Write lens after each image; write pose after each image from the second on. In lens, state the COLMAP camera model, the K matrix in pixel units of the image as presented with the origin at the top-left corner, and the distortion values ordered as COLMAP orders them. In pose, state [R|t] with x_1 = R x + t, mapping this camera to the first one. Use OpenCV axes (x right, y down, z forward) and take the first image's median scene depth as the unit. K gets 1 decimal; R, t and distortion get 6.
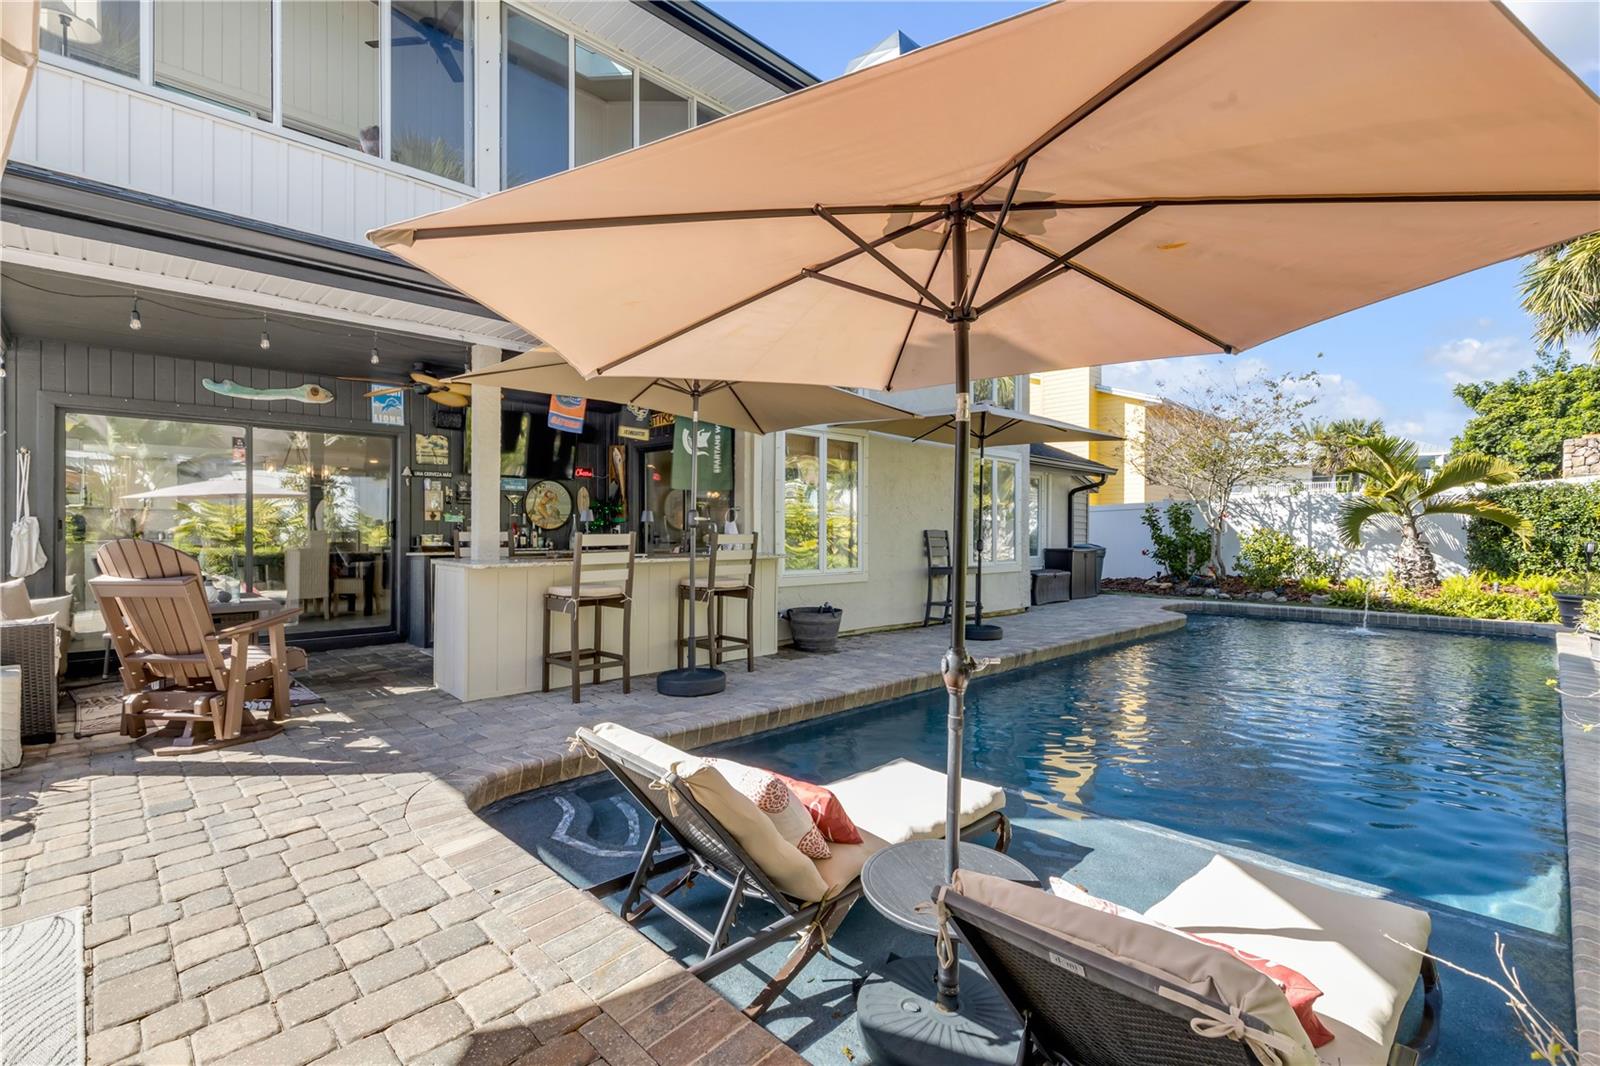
lens RADIAL K [[721.4, 0, 800.0], [0, 721.4, 533.0], [0, 0, 1]] dist [0.001298, -0.000091]
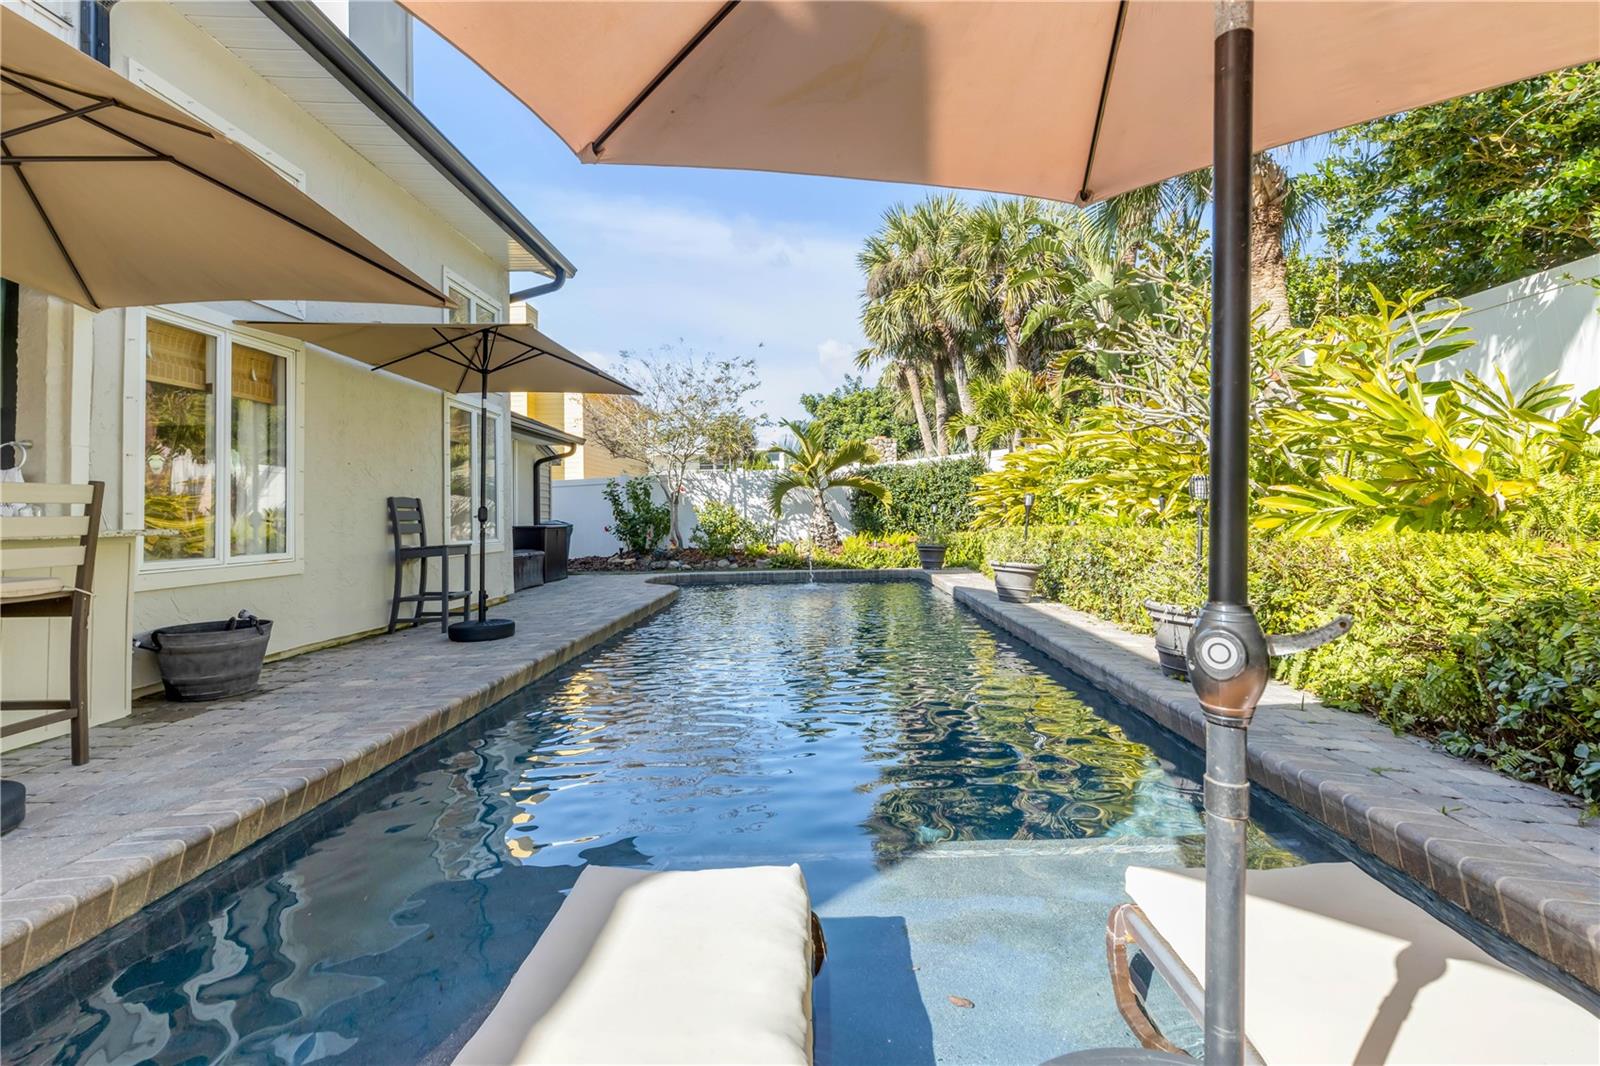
lens RADIAL K [[737.9, 0, 801.7], [0, 737.9, 494.9], [0, 0, 1]] dist [0.001717, 0.000395]
pose [[0.711478, -0.000328, 0.702708, -0.040032], [0.025728, 0.999342, -0.025582, 0.018281], [-0.702237, 0.036281, 0.711018, 0.155838]]
